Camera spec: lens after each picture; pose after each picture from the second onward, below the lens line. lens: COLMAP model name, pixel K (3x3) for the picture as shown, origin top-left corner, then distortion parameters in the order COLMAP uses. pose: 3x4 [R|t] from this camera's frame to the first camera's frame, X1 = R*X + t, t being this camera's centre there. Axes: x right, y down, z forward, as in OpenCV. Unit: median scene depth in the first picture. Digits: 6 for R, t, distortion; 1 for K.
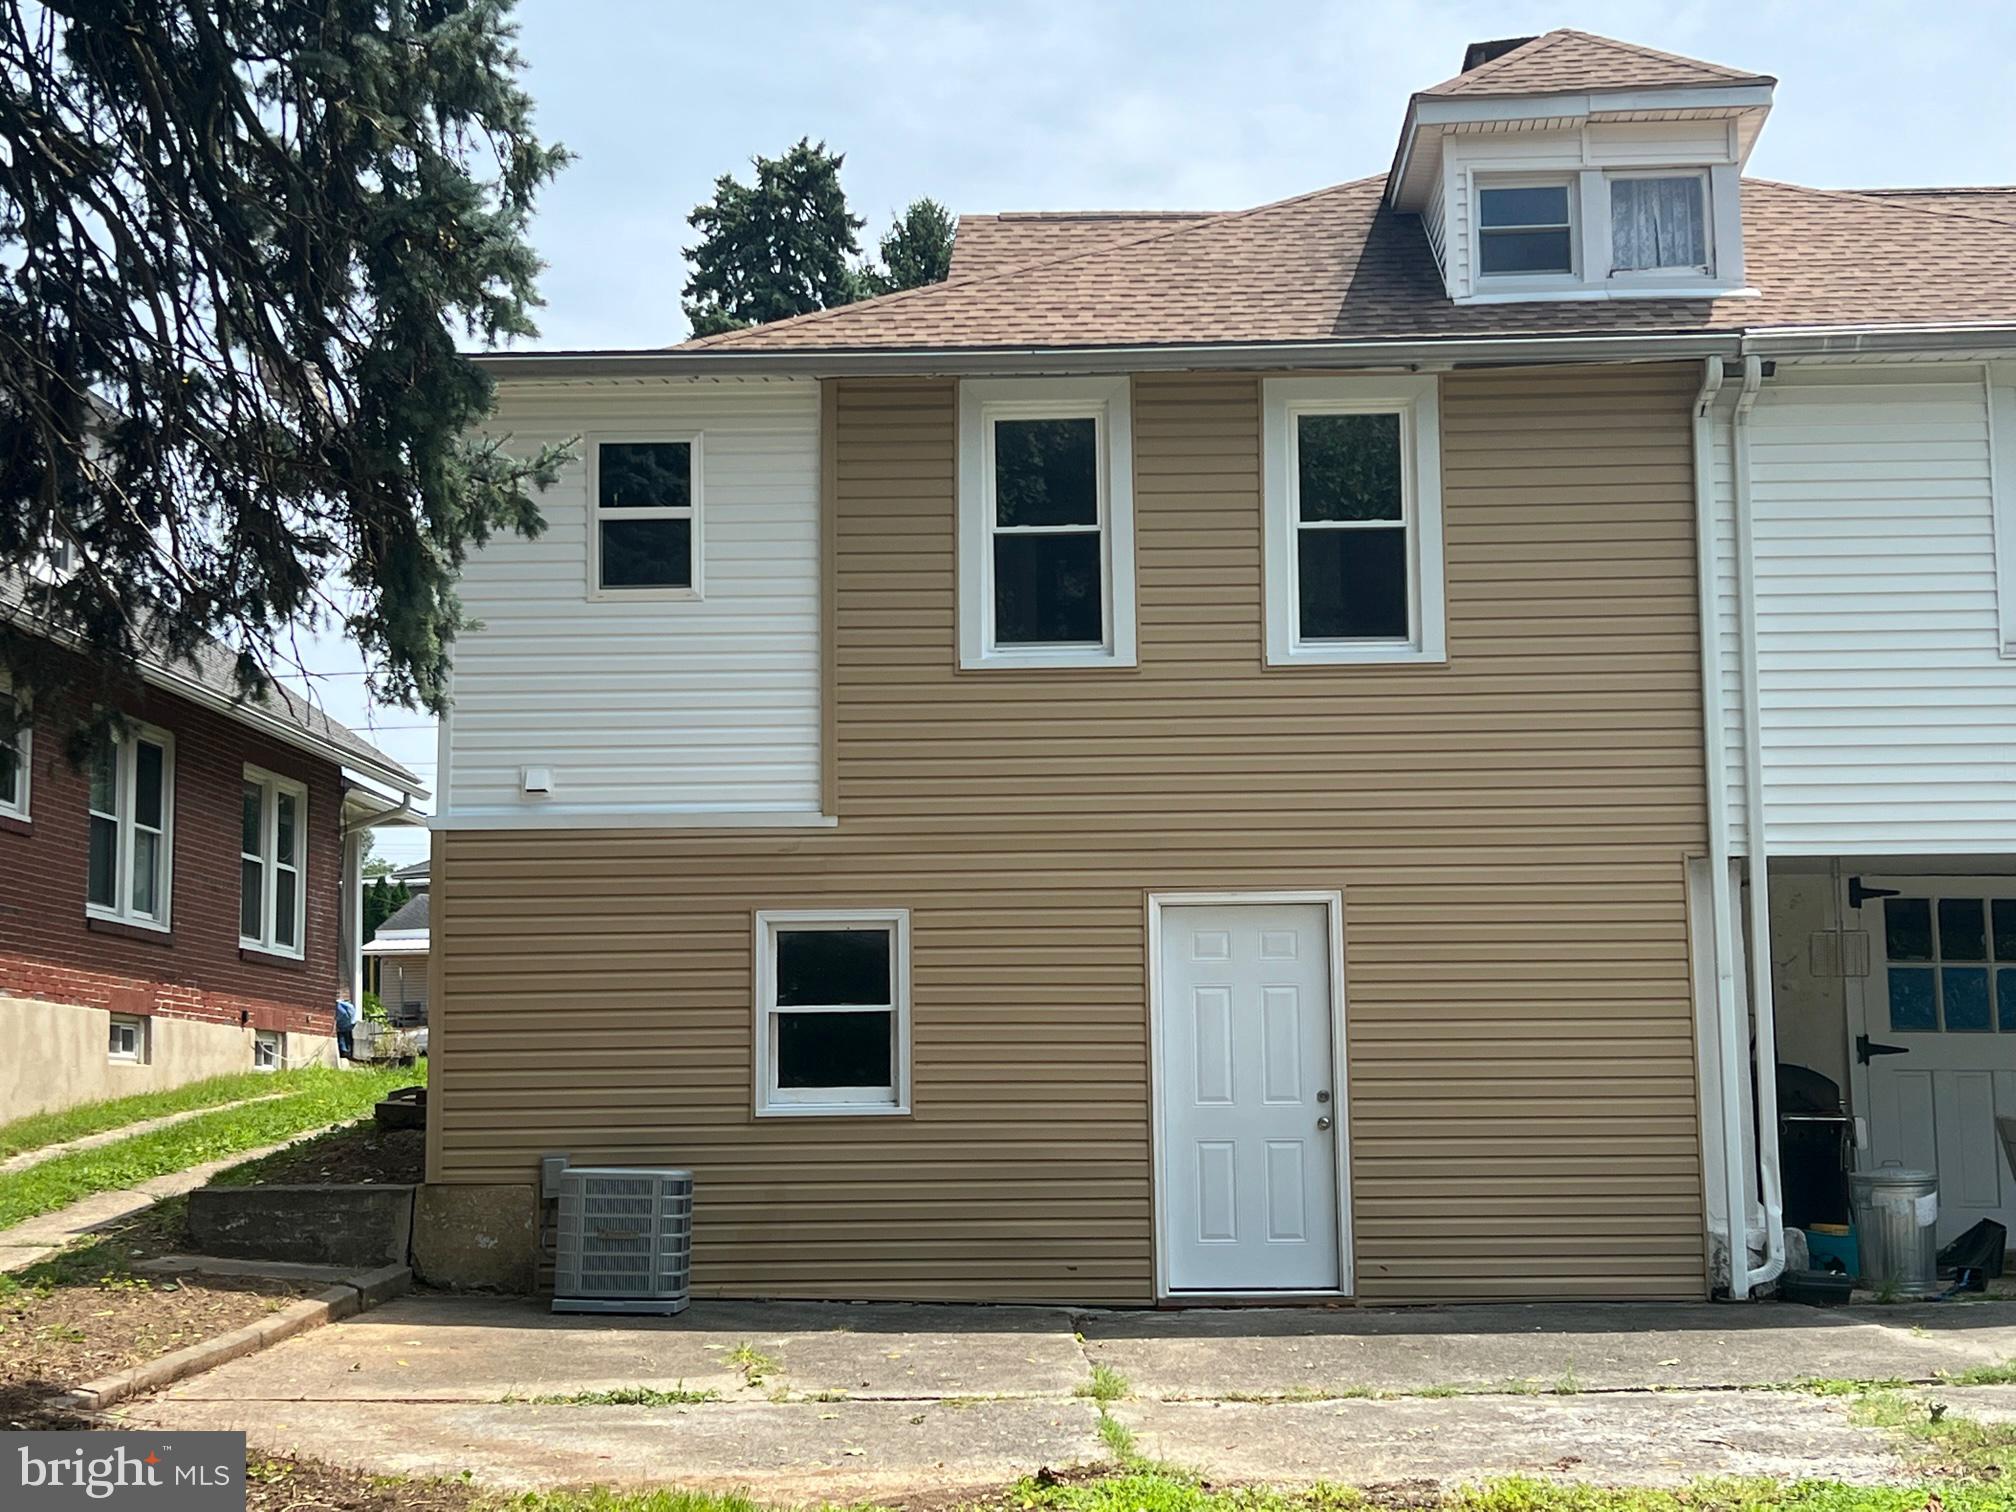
lens RADIAL K [[2887.7, 0, 1006.3], [0, 2887.7, 746.8], [0, 0, 1]] dist [0.070689, 0.000000]
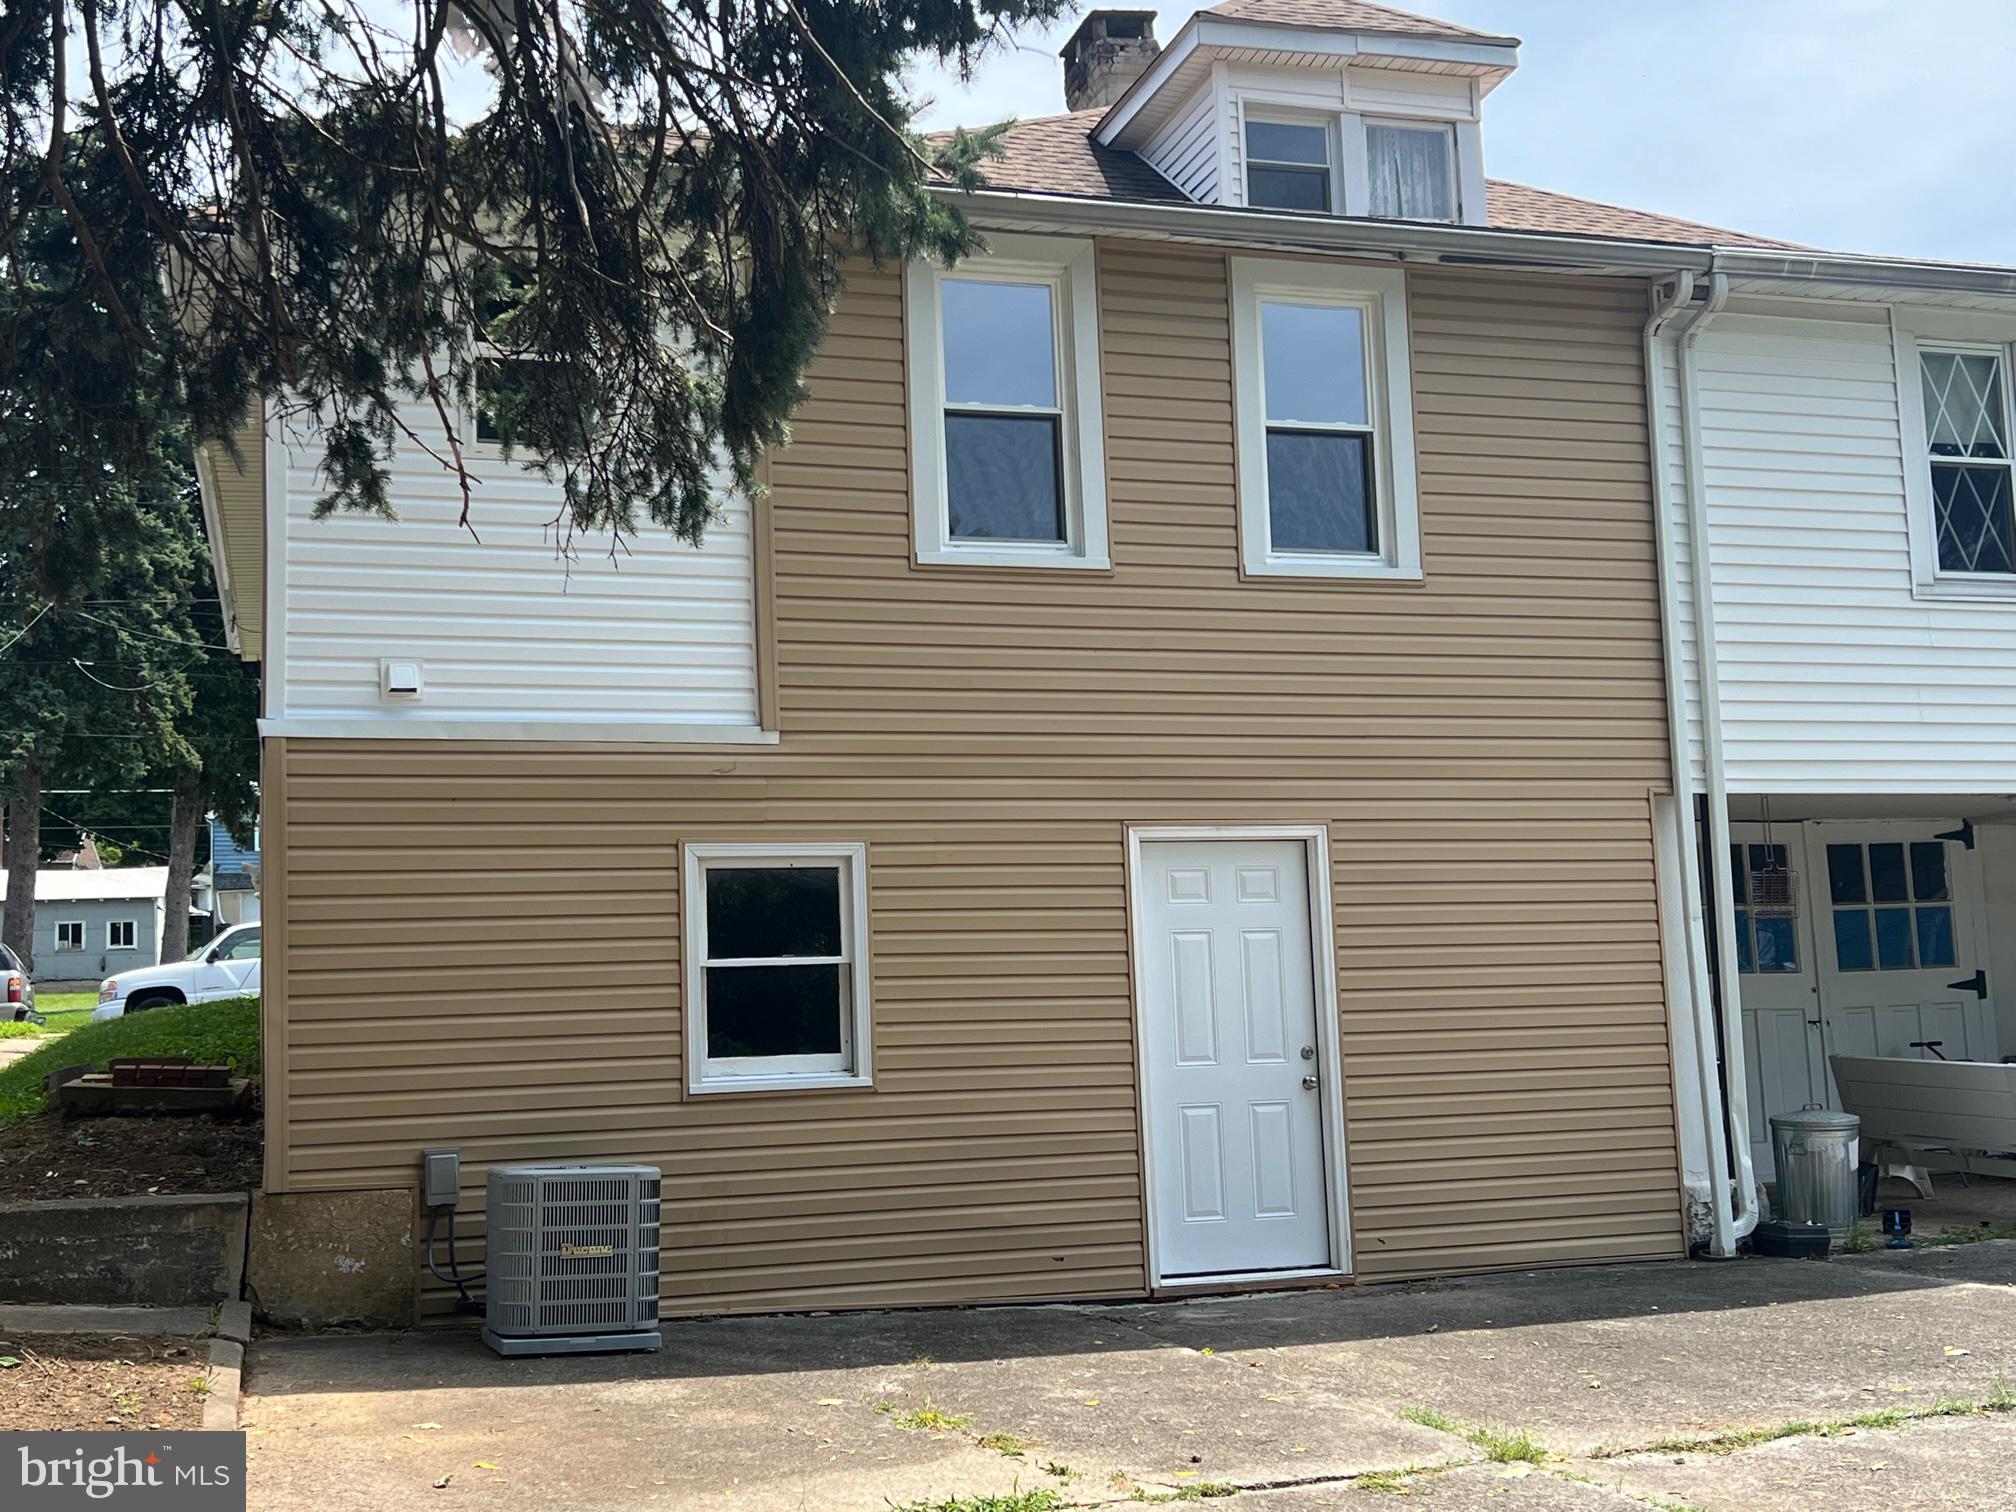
lens RADIAL K [[2387.6, 0, 1009.7], [0, 2387.6, 766.5], [0, 0, 1]] dist [0.053119, 0.000000]
pose [[0.939677, 0.018076, 0.341586, -0.233873], [-0.022047, 0.999727, 0.007746, 0.027583], [-0.341353, -0.014810, 0.939819, 0.330643]]
